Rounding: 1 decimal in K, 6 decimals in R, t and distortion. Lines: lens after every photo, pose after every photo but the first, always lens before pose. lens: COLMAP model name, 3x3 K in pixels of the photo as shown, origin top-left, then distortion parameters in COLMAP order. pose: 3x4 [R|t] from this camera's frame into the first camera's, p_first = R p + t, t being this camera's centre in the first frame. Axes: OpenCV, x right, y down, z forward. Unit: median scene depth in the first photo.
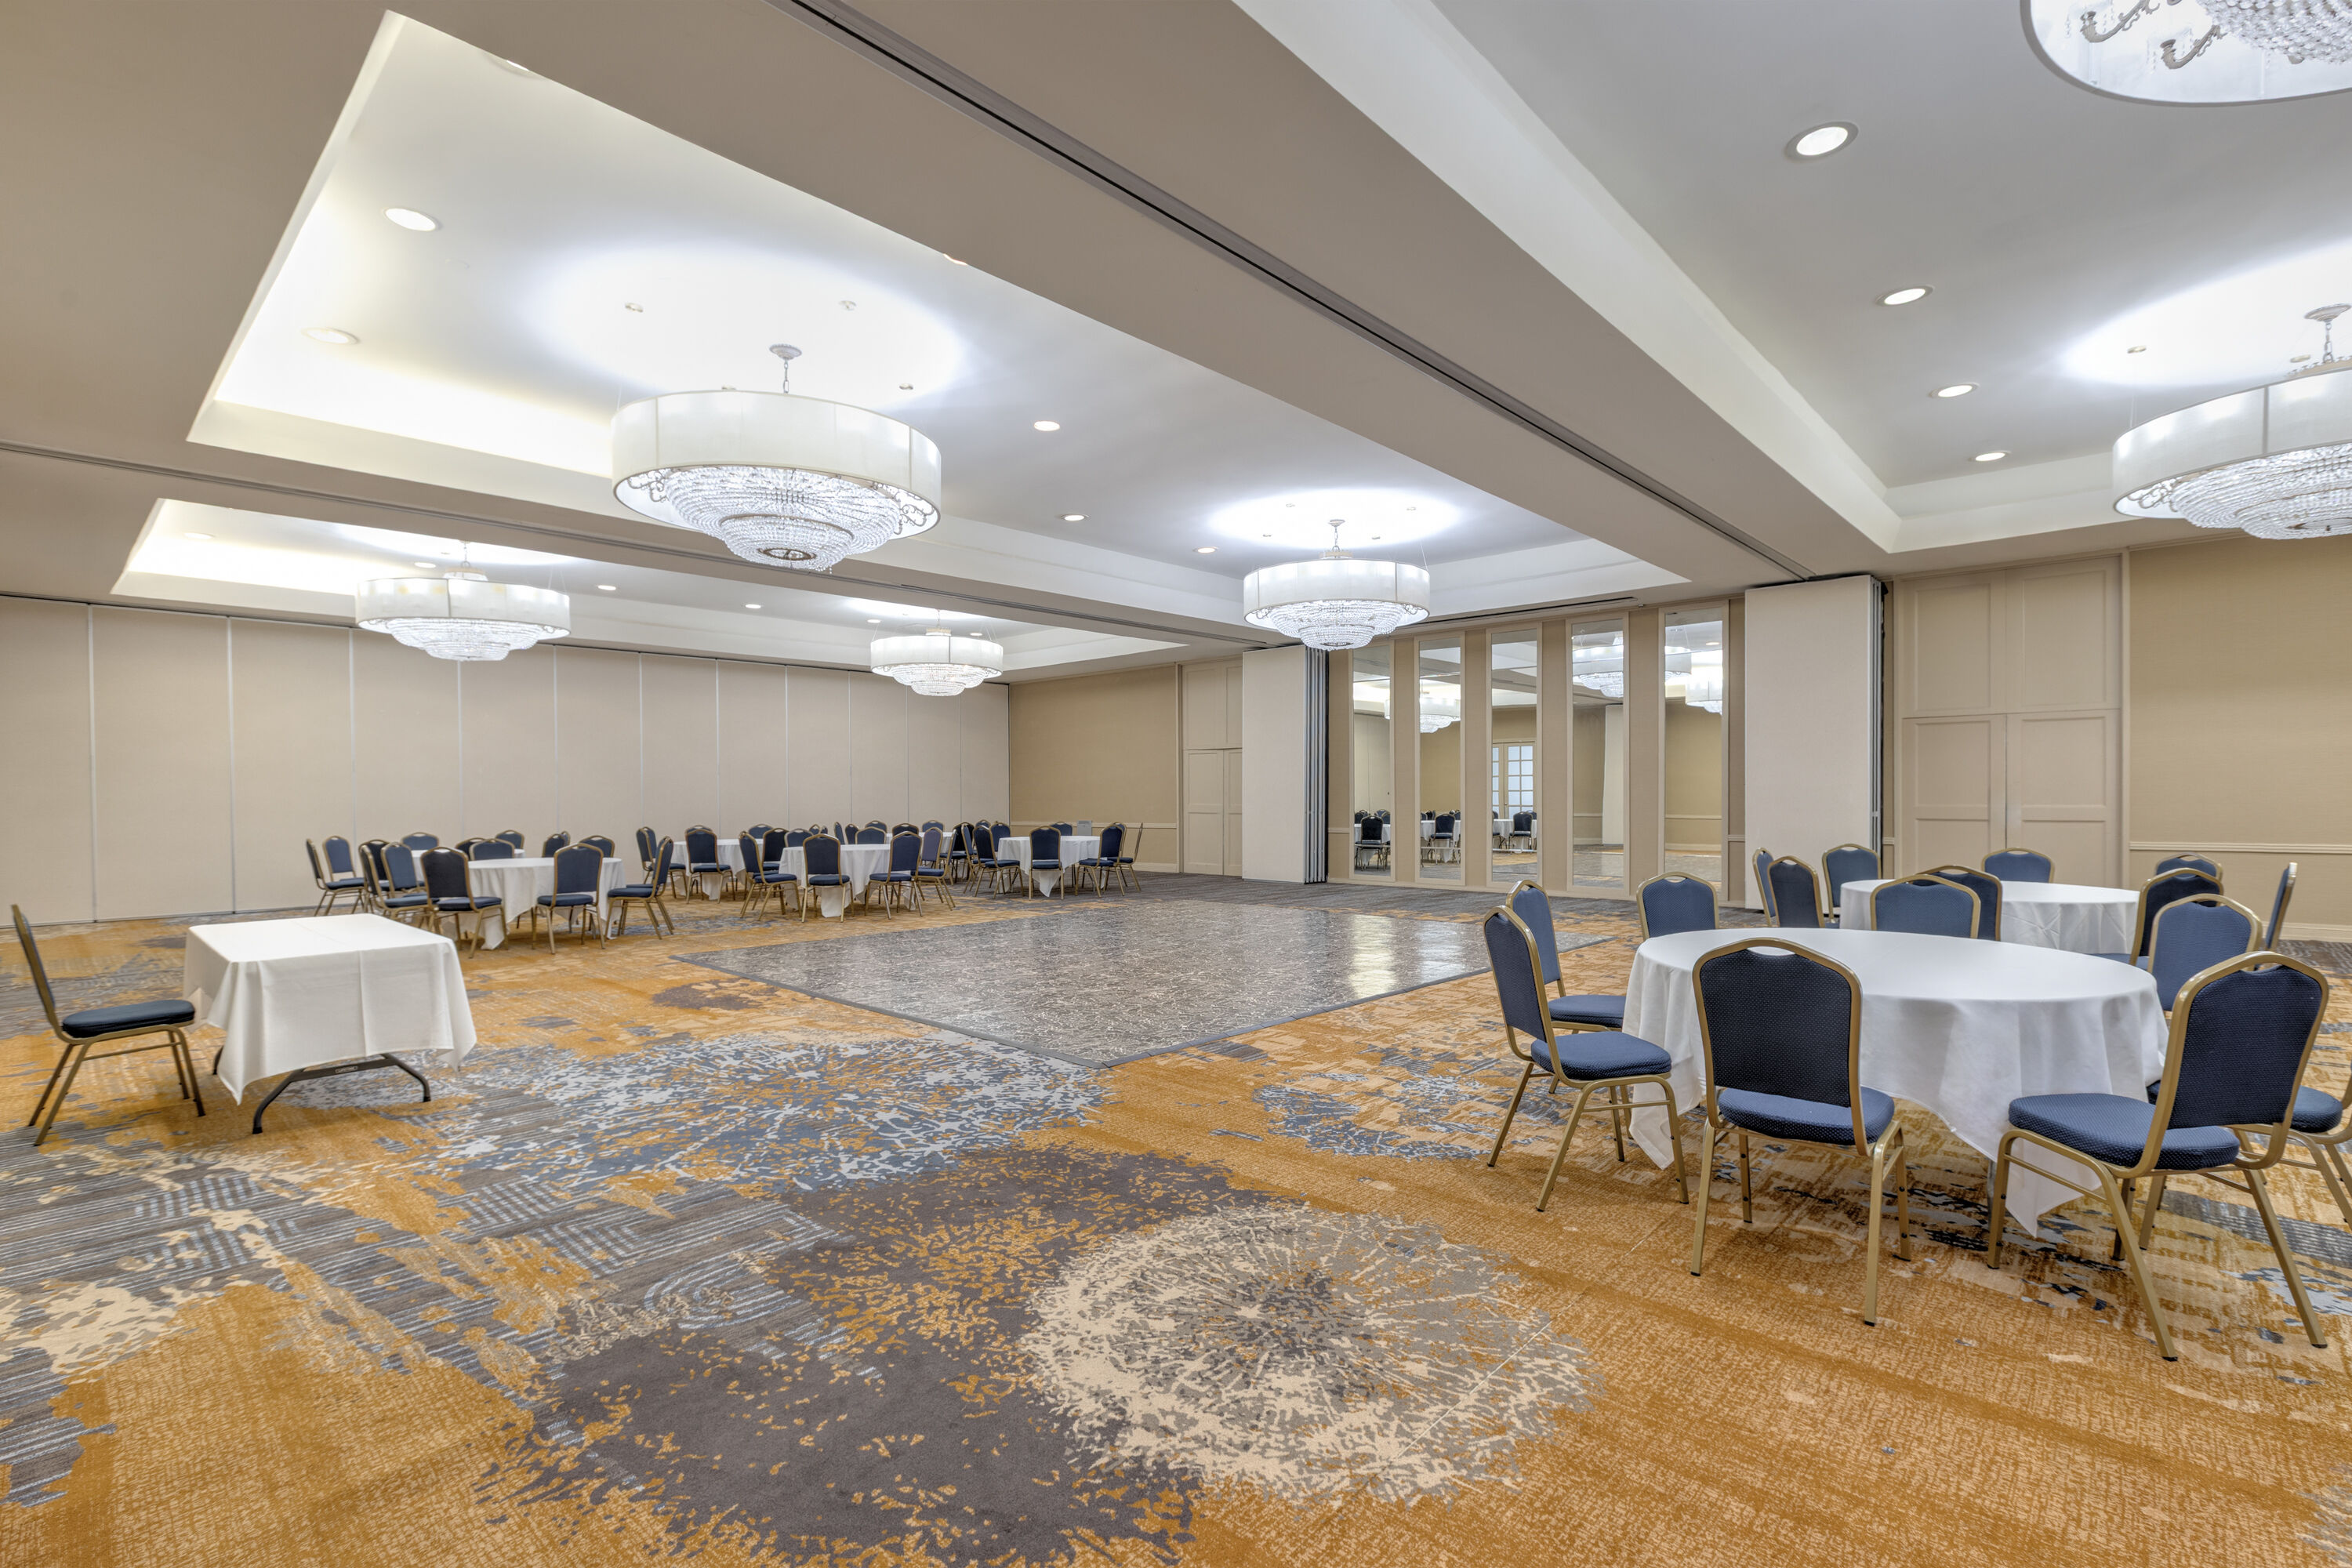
lens RADIAL K [[1024.1, 0, 1176.0], [0, 1024.1, 784.0], [0, 0, 1]] dist [-0.000019, 0.000458]
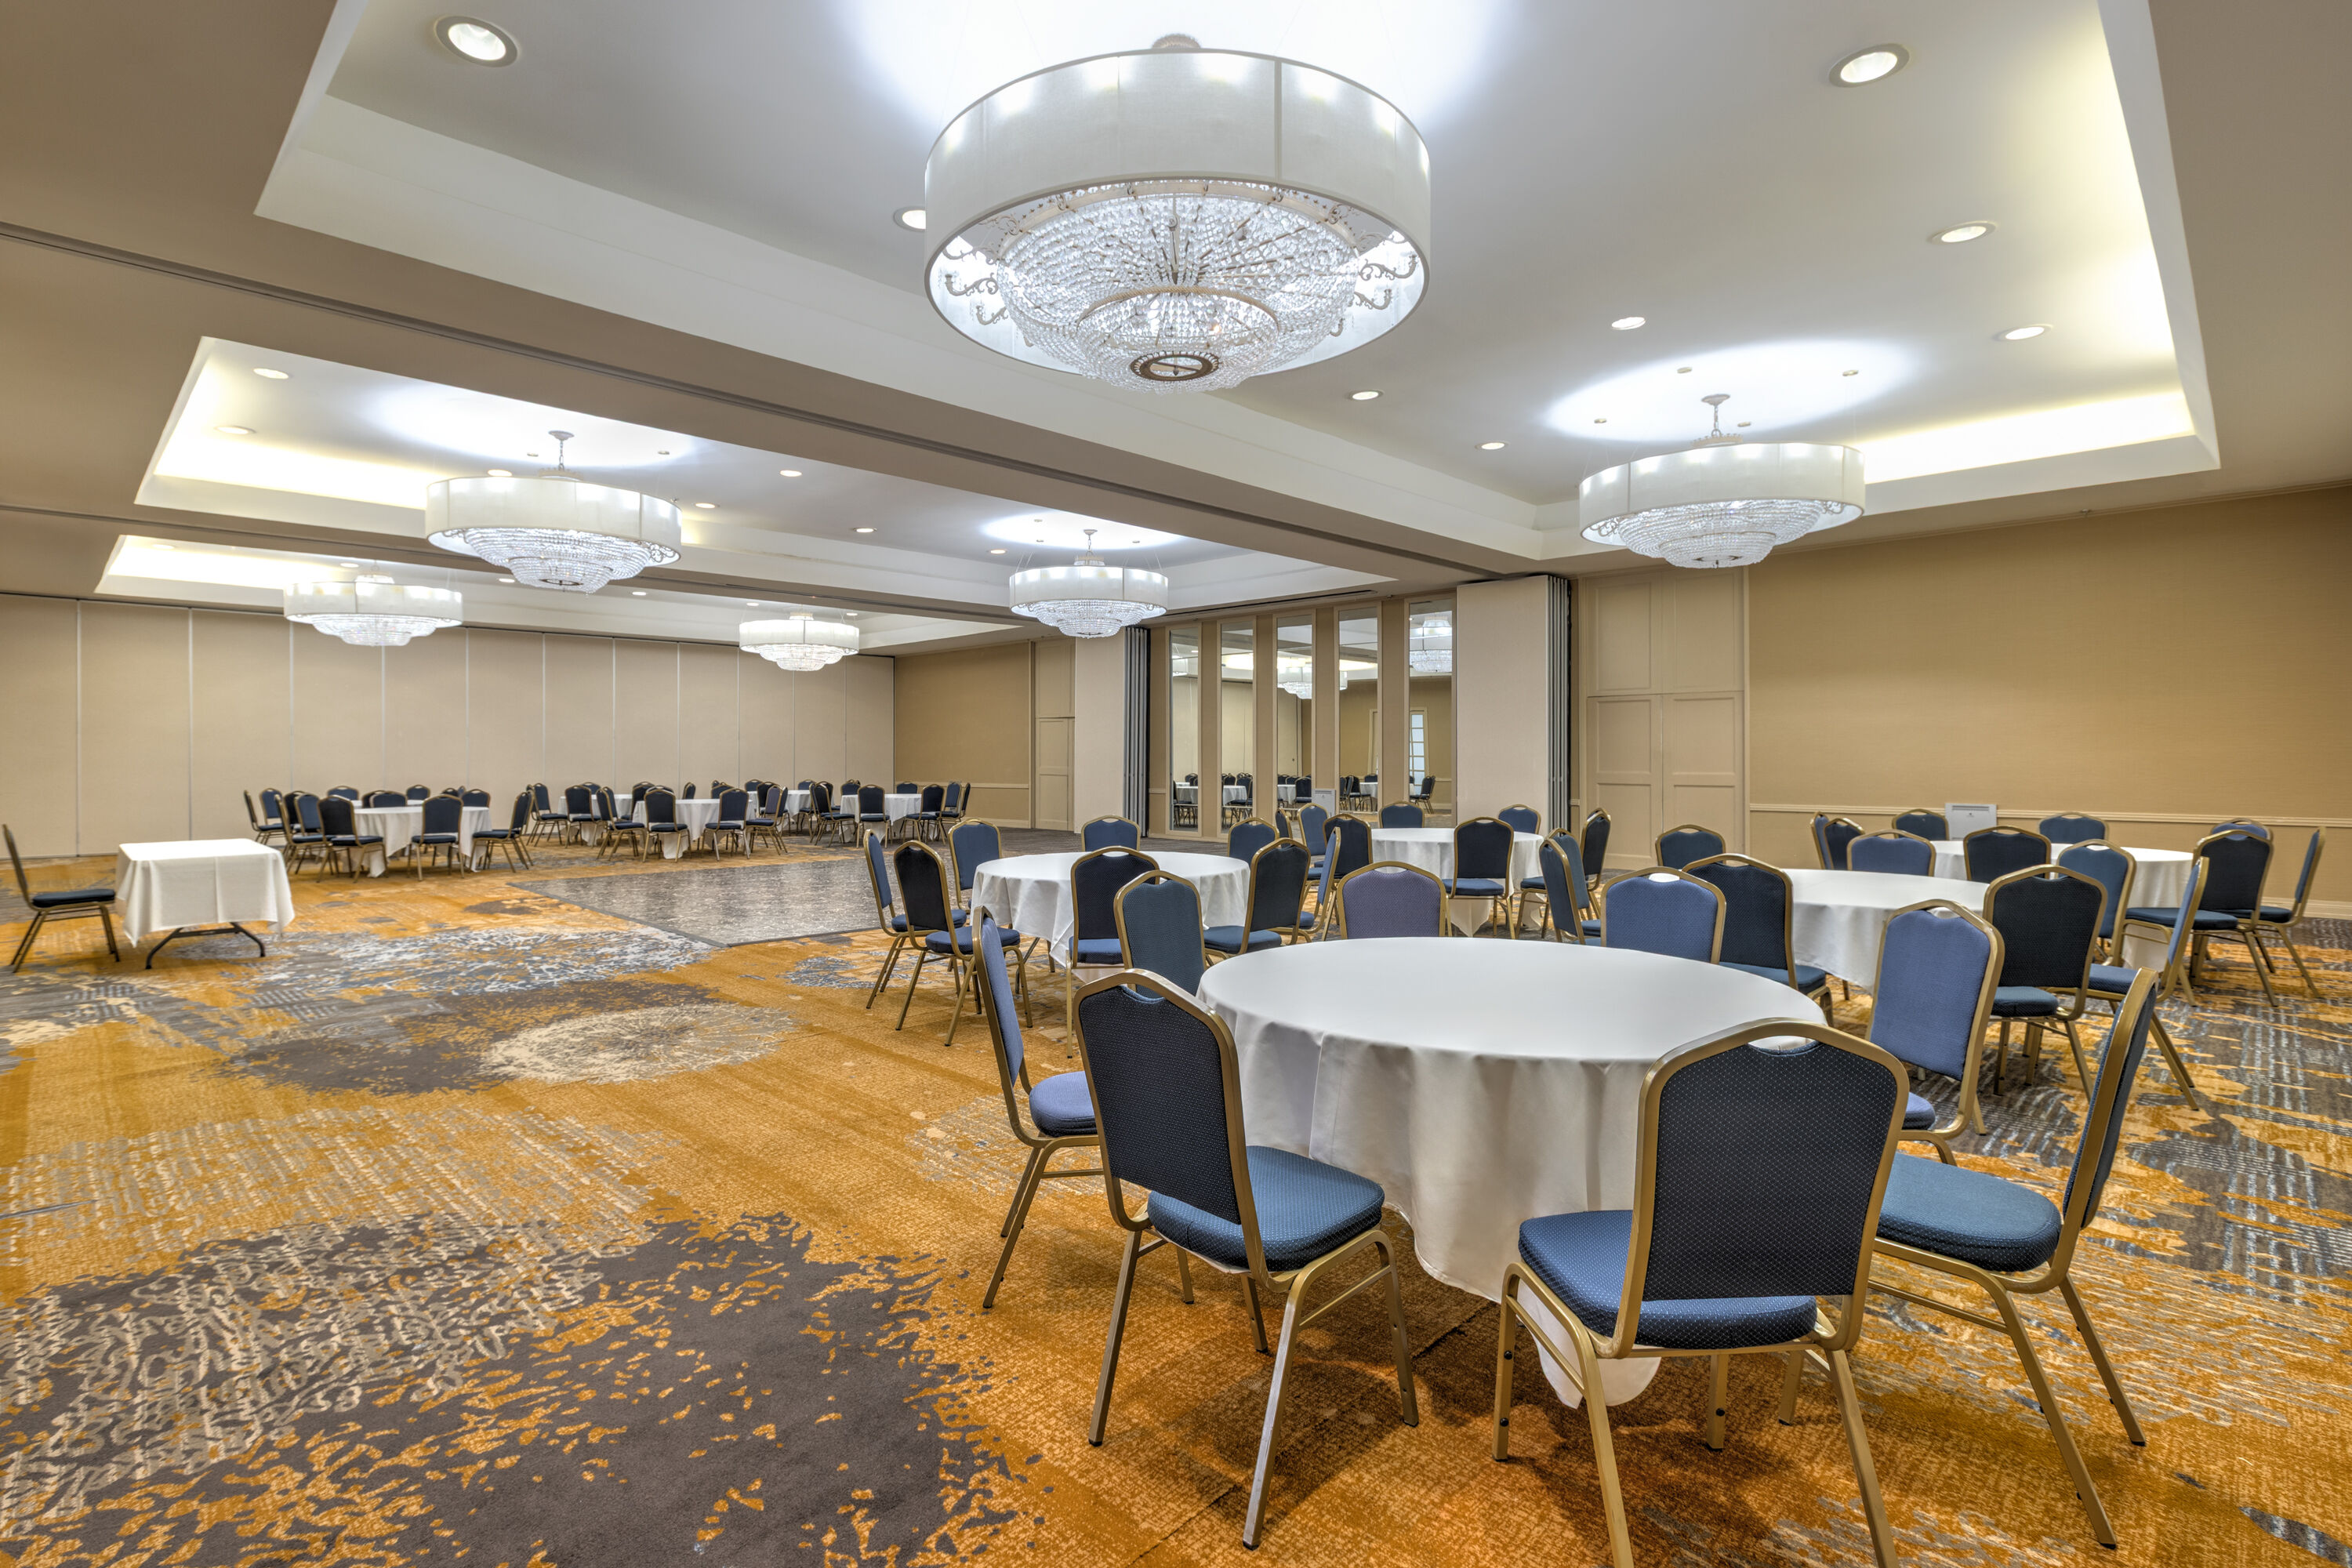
lens RADIAL K [[1079.1, 0, 1178.7], [0, 1079.1, 732.7], [0, 0, 1]] dist [0.001586, 0.000464]
pose [[0.999461, 0.005510, -0.032376, 0.336034], [-0.005891, 0.999914, -0.011684, -0.007658], [0.032309, 0.011868, 0.999407, -0.281255]]
